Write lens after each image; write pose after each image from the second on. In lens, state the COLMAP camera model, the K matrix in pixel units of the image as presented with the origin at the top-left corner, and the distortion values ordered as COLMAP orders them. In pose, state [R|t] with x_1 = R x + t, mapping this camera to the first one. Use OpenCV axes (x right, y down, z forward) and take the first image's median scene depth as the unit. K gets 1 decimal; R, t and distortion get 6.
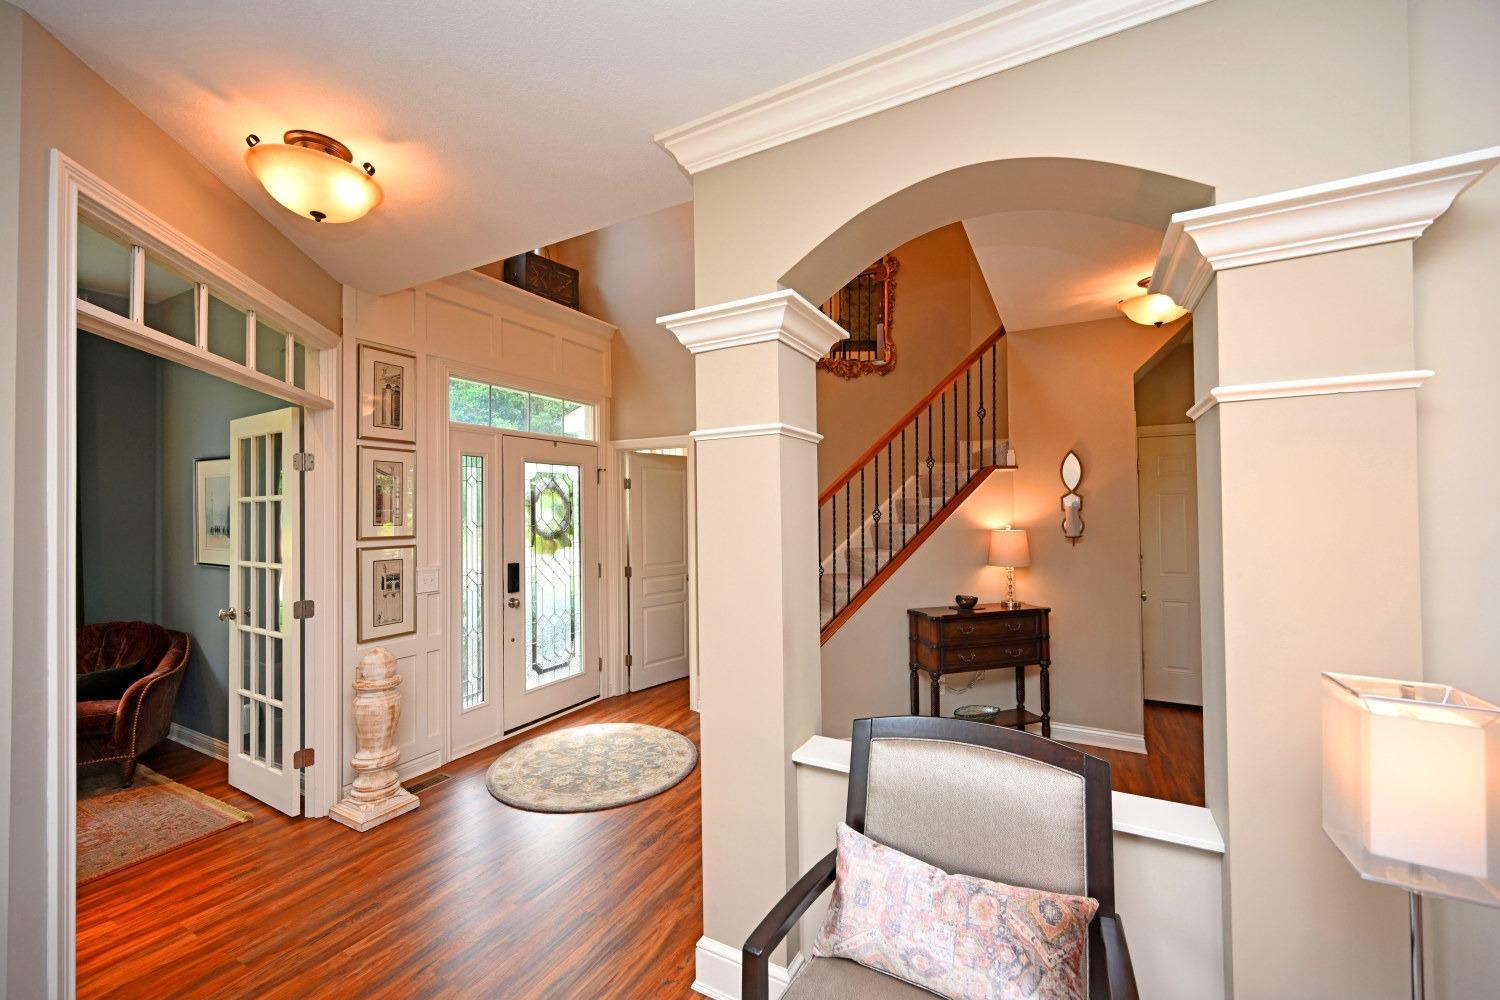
lens RADIAL K [[595.5, 0, 749.3], [0, 595.5, 503.6], [0, 0, 1]] dist [-0.001118, 0.000128]
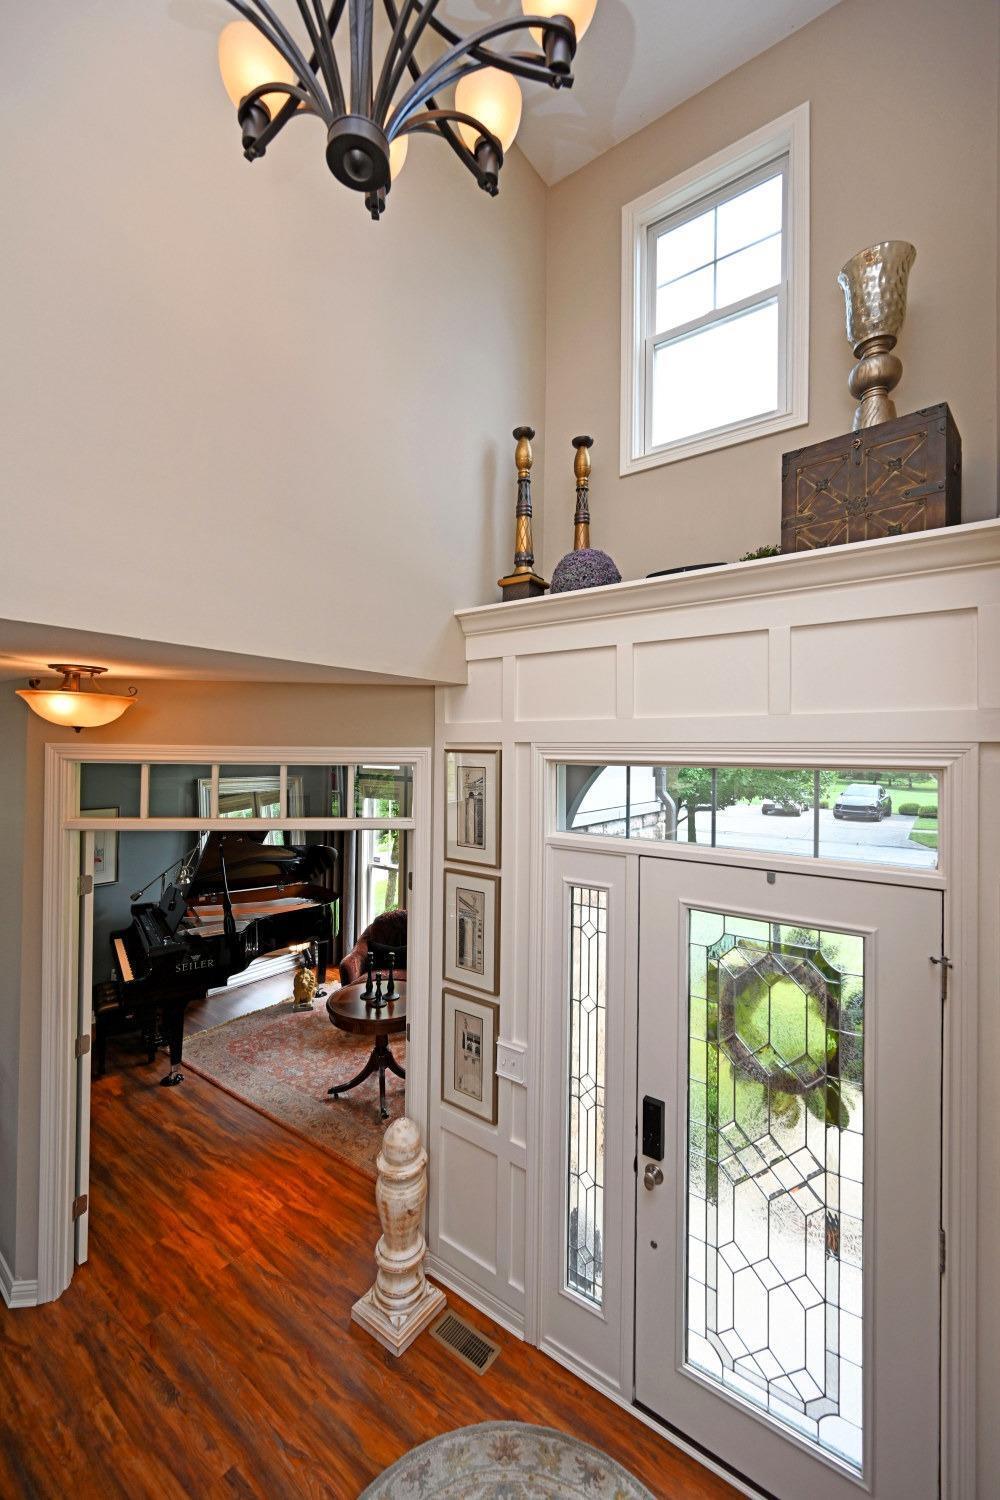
lens RADIAL K [[595.5, 0, 502.0], [0, 595.5, 749.7], [0, 0, 1]] dist [-0.001118, 0.000128]
pose [[-0.132545, 0.005217, -0.991163, 0.172720], [0.005239, 0.999976, 0.004562, -0.260252], [0.991163, -0.004588, -0.132569, 1.143620]]
